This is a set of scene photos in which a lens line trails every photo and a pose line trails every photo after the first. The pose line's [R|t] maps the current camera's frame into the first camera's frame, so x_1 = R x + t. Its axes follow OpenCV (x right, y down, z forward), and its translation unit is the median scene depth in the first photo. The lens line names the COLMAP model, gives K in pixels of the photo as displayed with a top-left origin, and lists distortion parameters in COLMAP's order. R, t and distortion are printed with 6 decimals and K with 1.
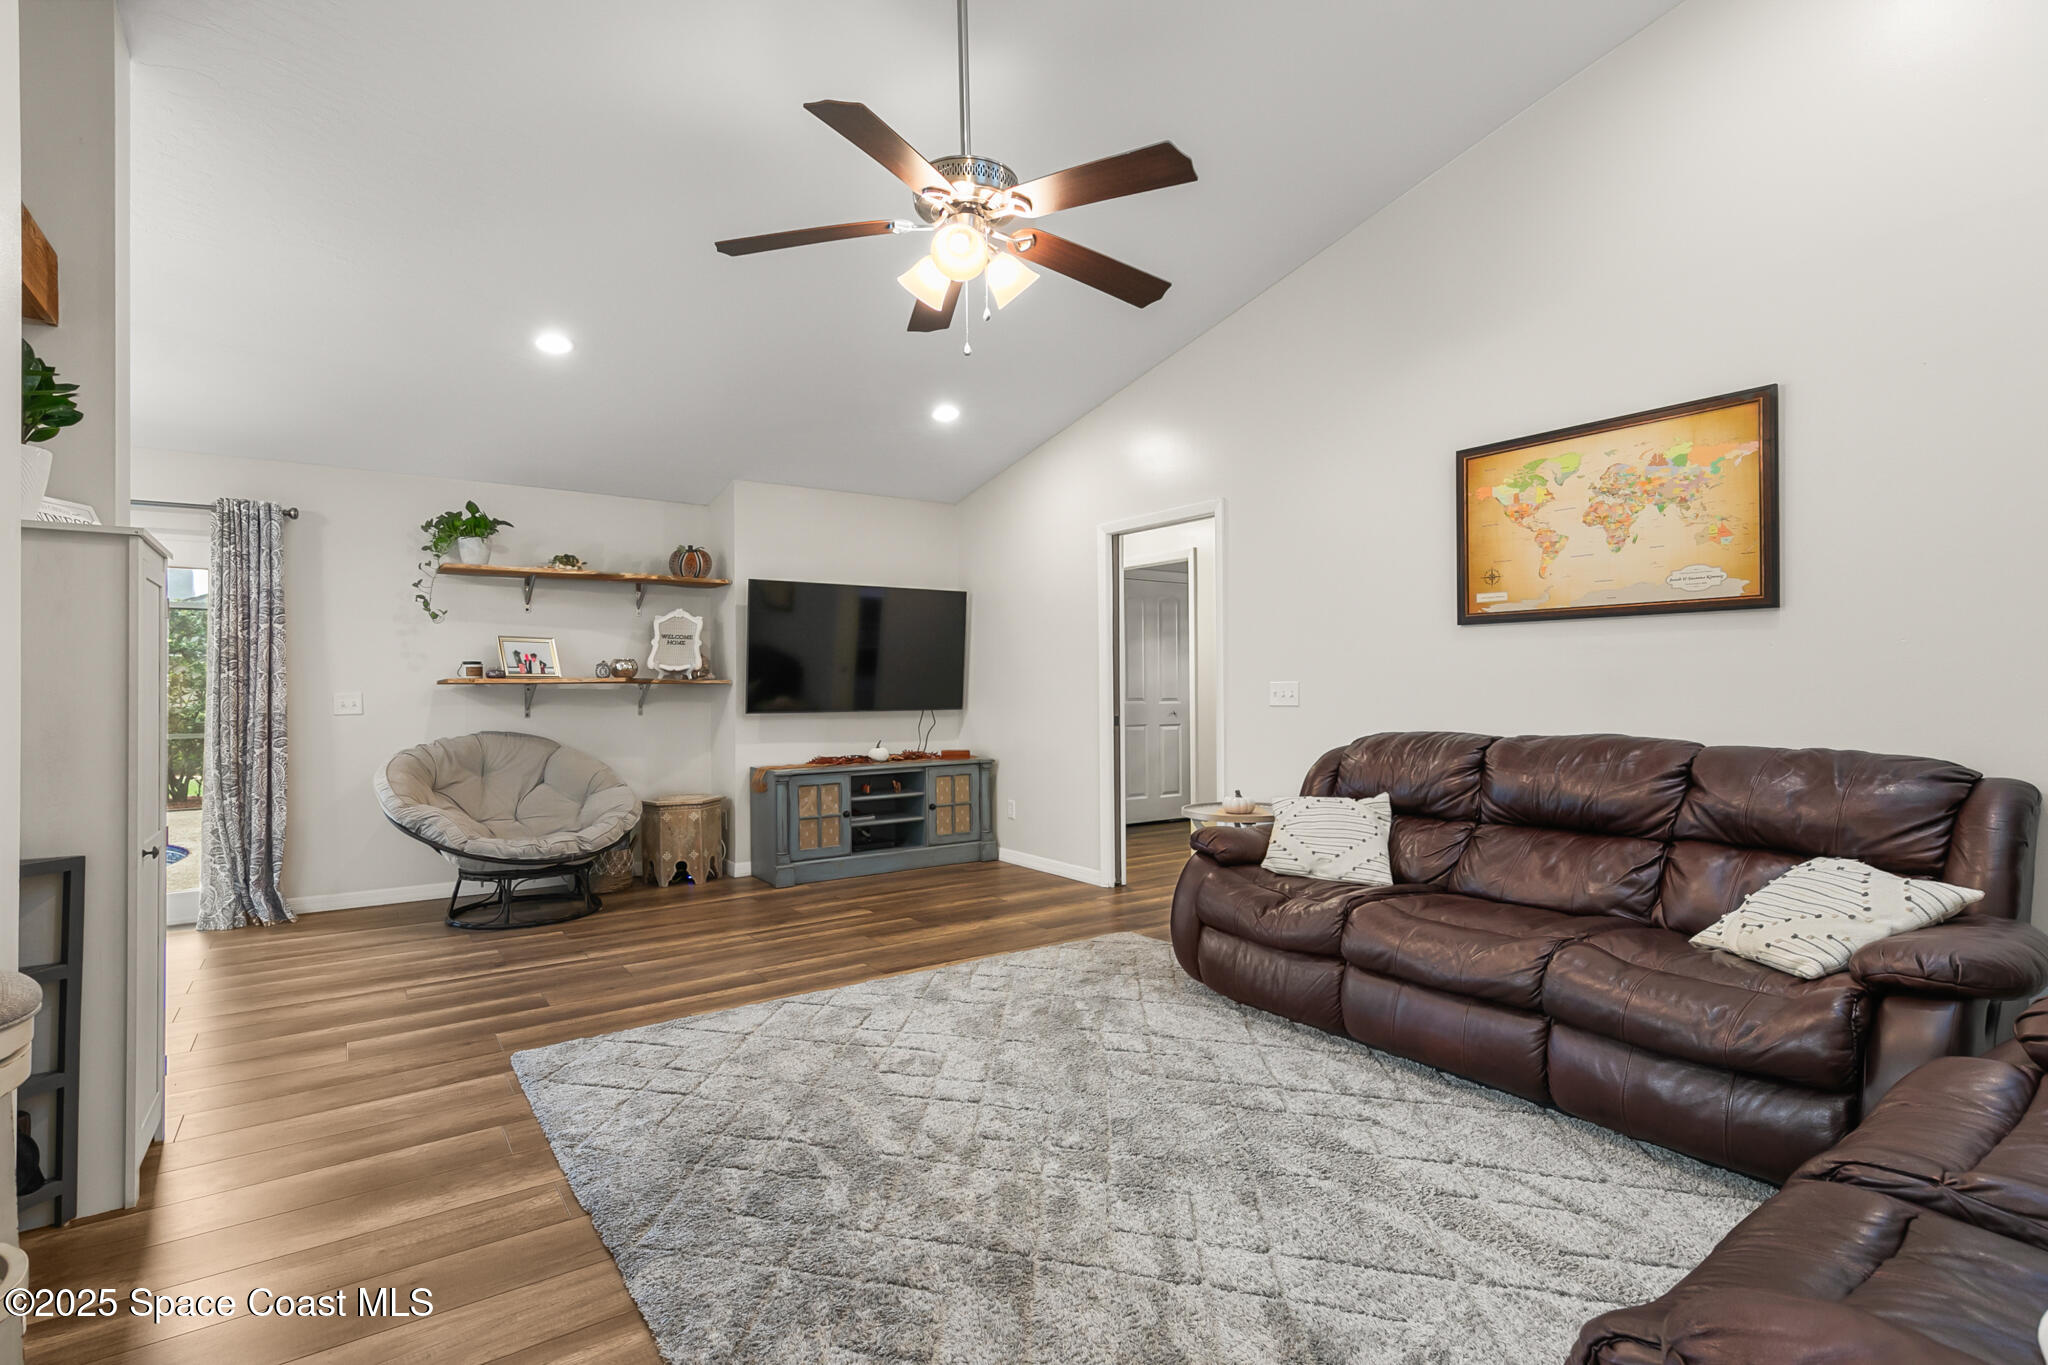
lens RADIAL K [[1011.3, 0, 1024.0], [0, 1011.3, 682.5], [0, 0, 1]] dist [0.015654, -0.012220]
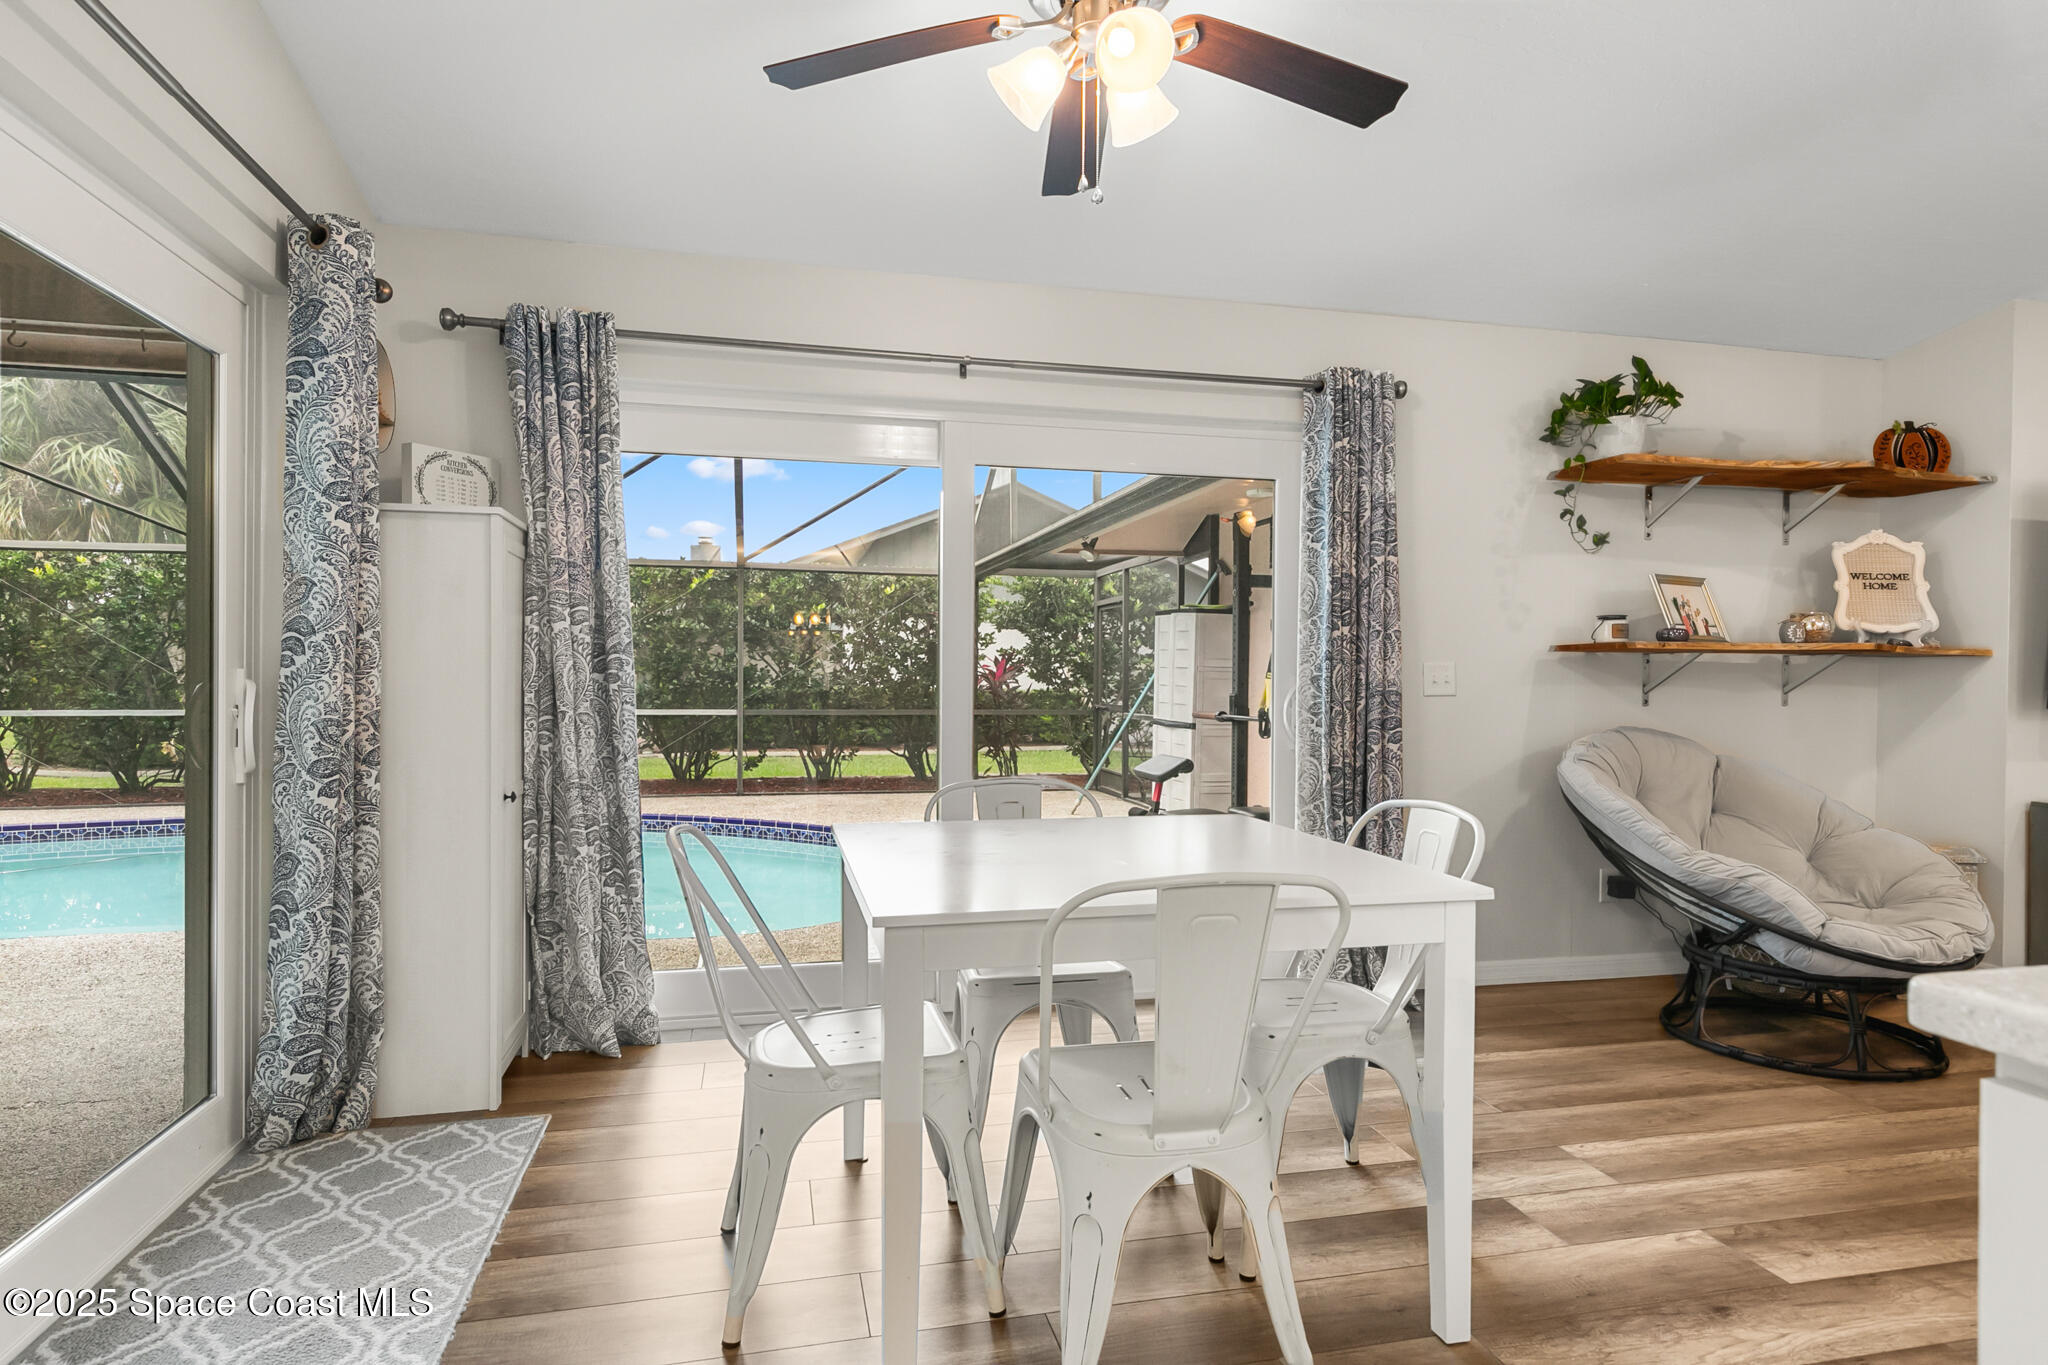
lens RADIAL K [[1114.8, 0, 1024.0], [0, 1114.8, 682.5], [0, 0, 1]] dist [0.003814, 0.000496]
pose [[0.928076, 0.015881, -0.372053, -0.690244], [-0.010270, 0.999802, 0.017057, 0.013995], [0.372250, -0.012009, 0.928055, 0.241990]]
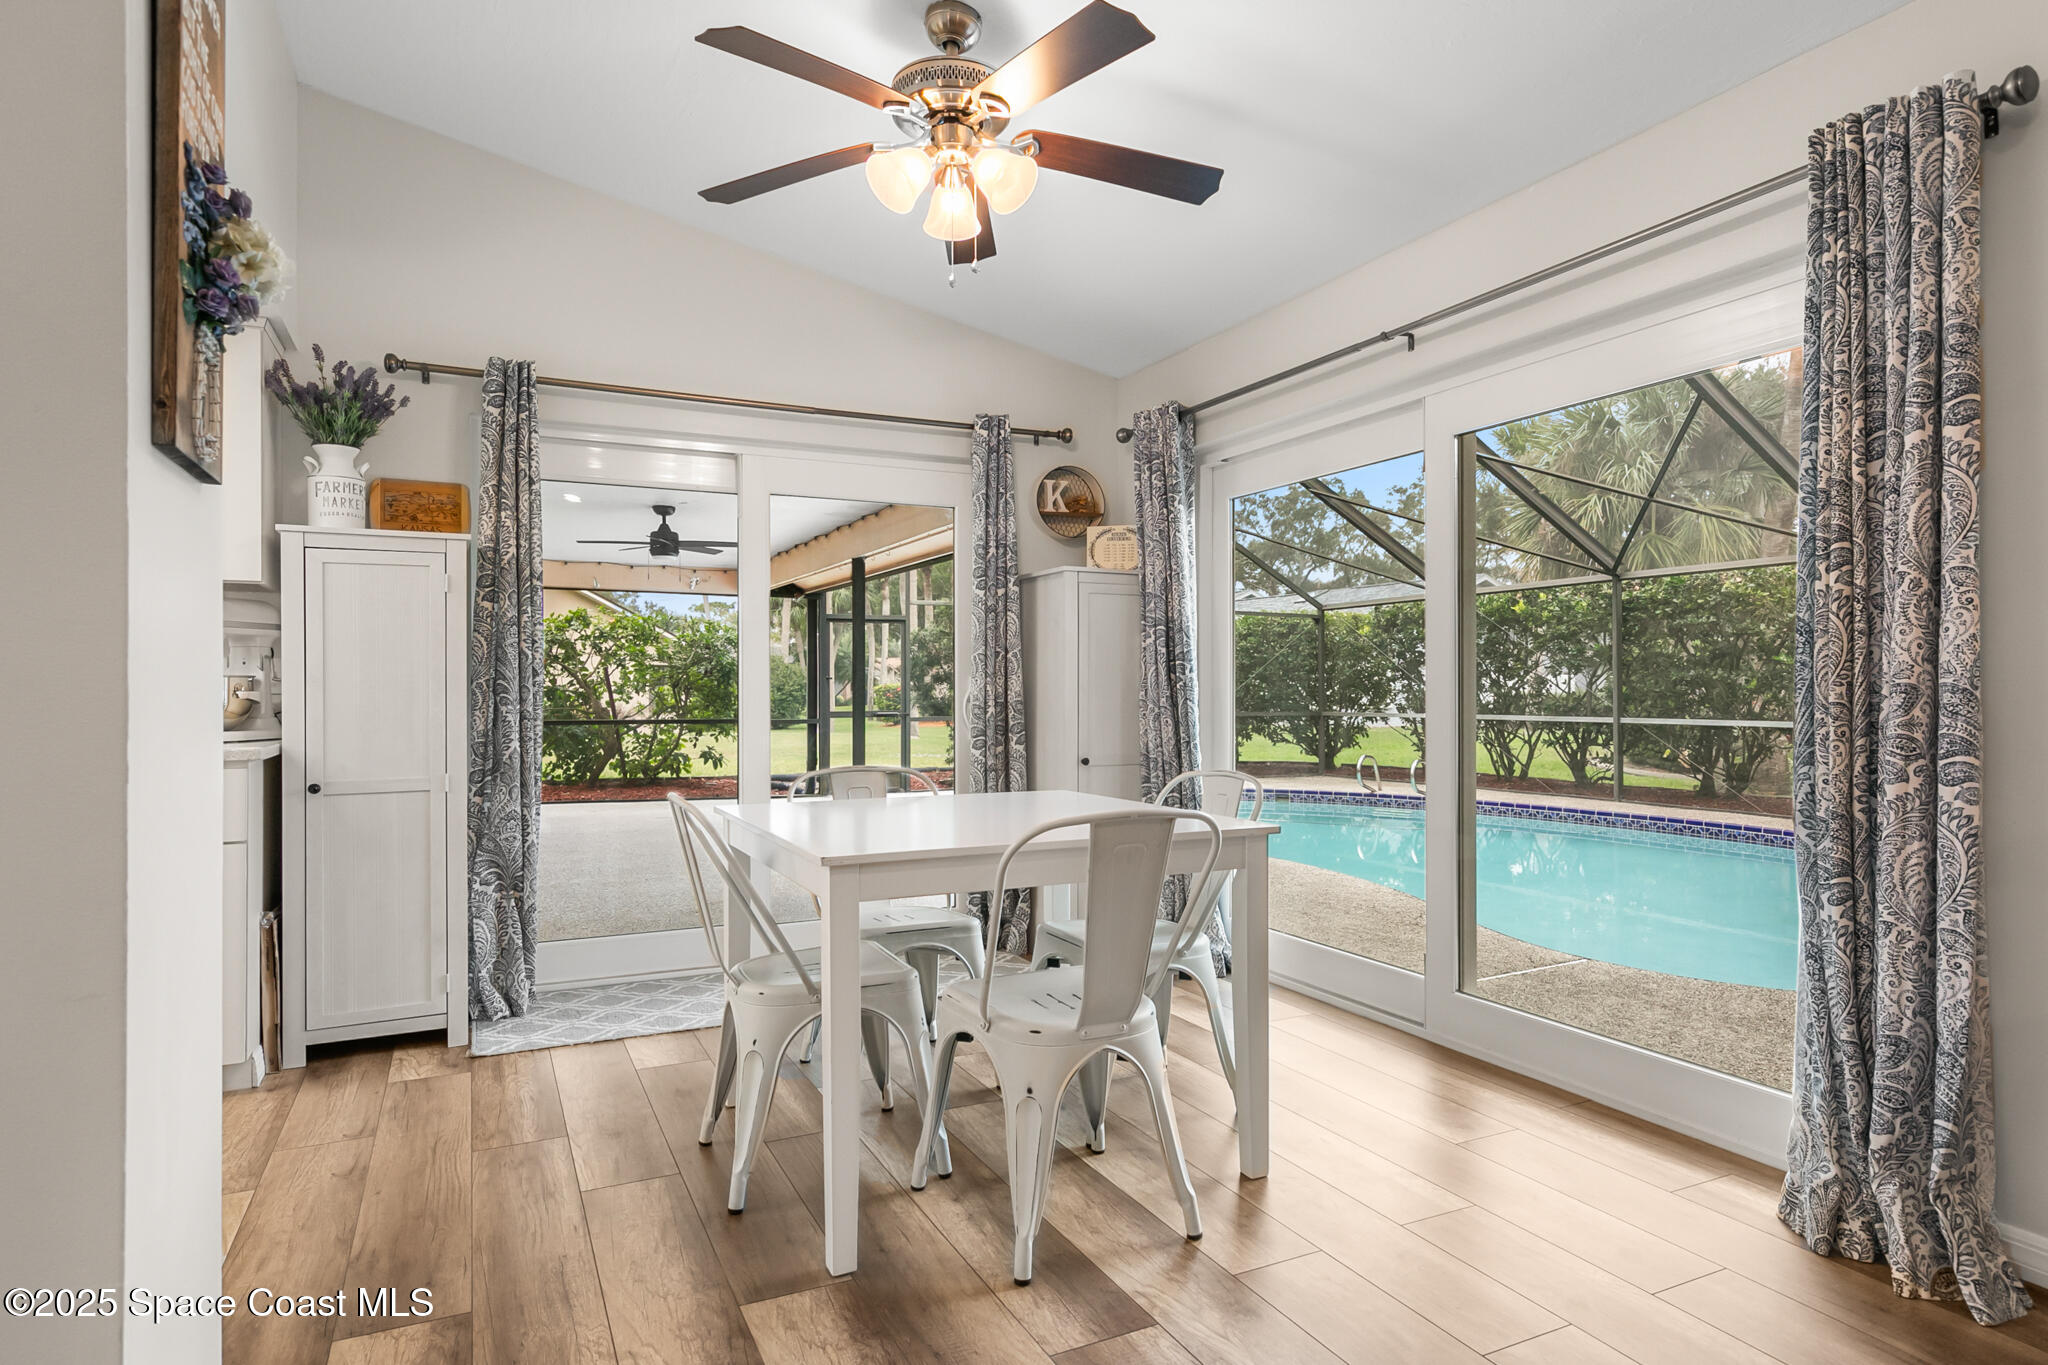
lens RADIAL K [[1114.8, 0, 1024.0], [0, 1114.8, 682.5], [0, 0, 1]] dist [0.003814, 0.000496]
pose [[-0.150120, 0.002930, -0.988663, -0.314926], [0.009735, 0.999952, 0.001485, 0.025817], [0.988620, -0.009401, -0.150142, 0.749154]]
